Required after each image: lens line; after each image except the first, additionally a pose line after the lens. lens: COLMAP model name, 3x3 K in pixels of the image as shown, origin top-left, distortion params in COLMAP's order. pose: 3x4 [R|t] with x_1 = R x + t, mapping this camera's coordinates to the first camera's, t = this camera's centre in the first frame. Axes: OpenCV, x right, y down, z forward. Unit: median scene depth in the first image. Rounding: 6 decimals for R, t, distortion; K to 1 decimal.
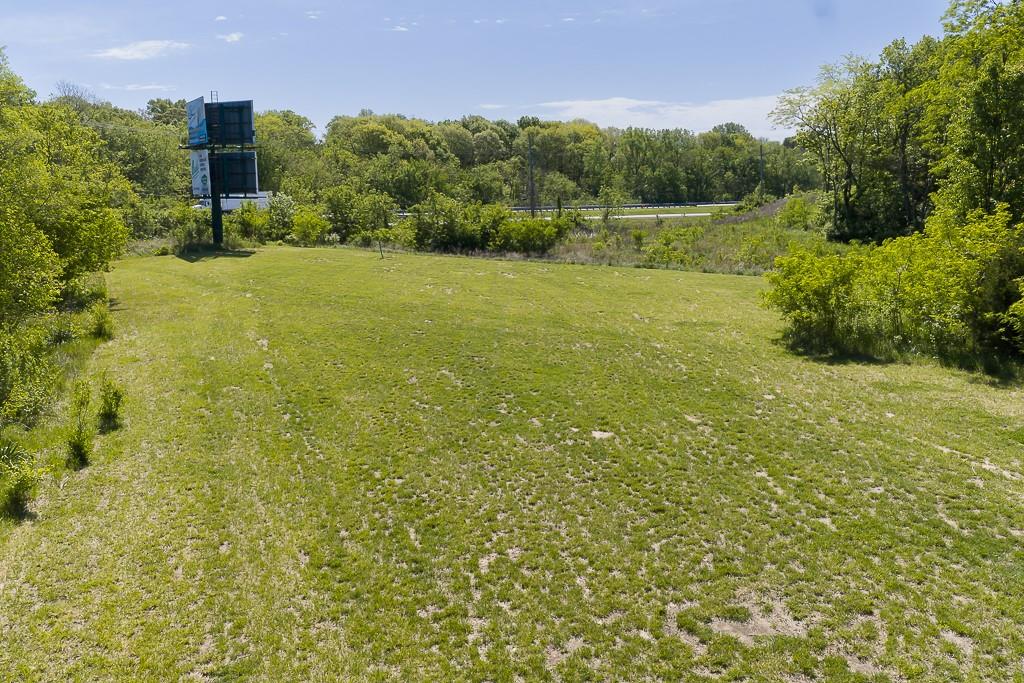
lens RADIAL K [[845.8, 0, 512.0], [0, 845.8, 341.5], [0, 0, 1]] dist [0.018362, -0.017471]
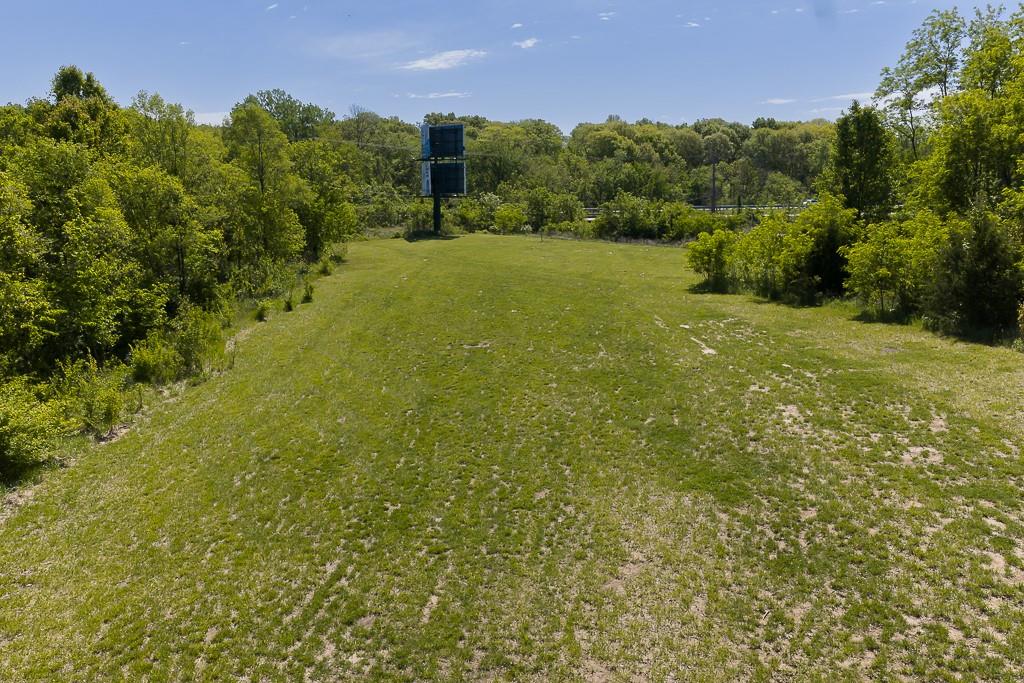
lens RADIAL K [[845.8, 0, 512.0], [0, 845.8, 341.5], [0, 0, 1]] dist [0.018362, -0.017471]
pose [[0.951146, 0.050979, -0.304505, 0.134144], [-0.050918, 0.998670, 0.008149, 0.030988], [0.304515, 0.007754, 0.952476, -0.174195]]
